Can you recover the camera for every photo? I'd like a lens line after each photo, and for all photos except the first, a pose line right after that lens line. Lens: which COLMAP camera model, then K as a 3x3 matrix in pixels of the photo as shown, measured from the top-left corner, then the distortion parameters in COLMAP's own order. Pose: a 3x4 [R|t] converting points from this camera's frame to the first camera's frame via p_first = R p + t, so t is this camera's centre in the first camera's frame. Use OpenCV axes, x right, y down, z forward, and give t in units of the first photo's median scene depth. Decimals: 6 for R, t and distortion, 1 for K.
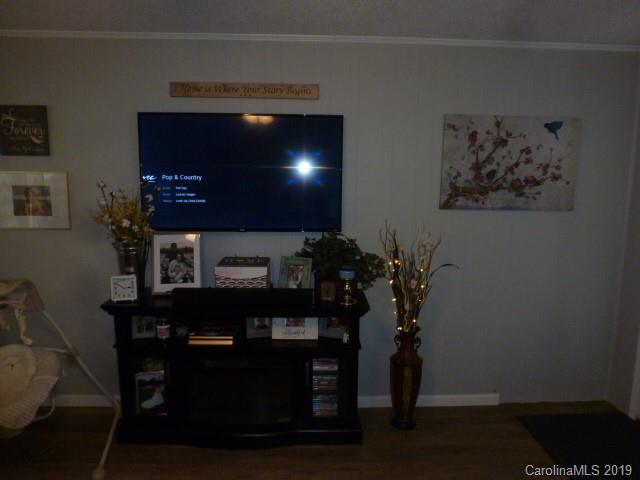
lens RADIAL K [[460.2, 0, 320.3], [0, 460.2, 240.8], [0, 0, 1]] dist [-0.070538, 0.025180]
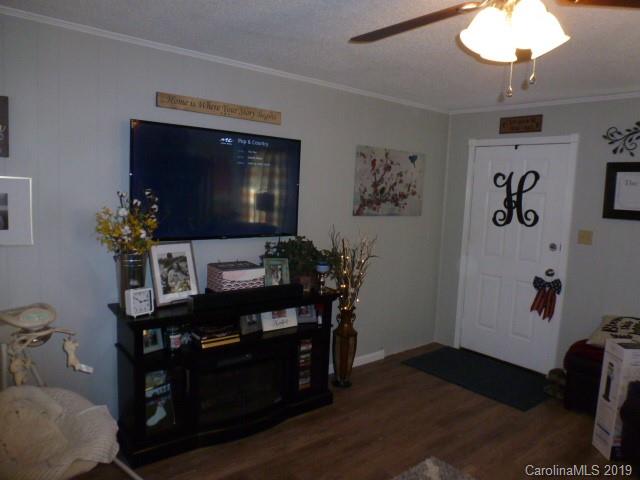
lens RADIAL K [[460.2, 0, 325.5], [0, 460.2, 237.3], [0, 0, 1]] dist [-0.070538, 0.025180]
pose [[0.792677, -0.040249, 0.608312, -0.653637], [0.054039, 0.998529, -0.004348, -0.006206], [-0.607242, 0.036319, 0.793686, -0.004701]]
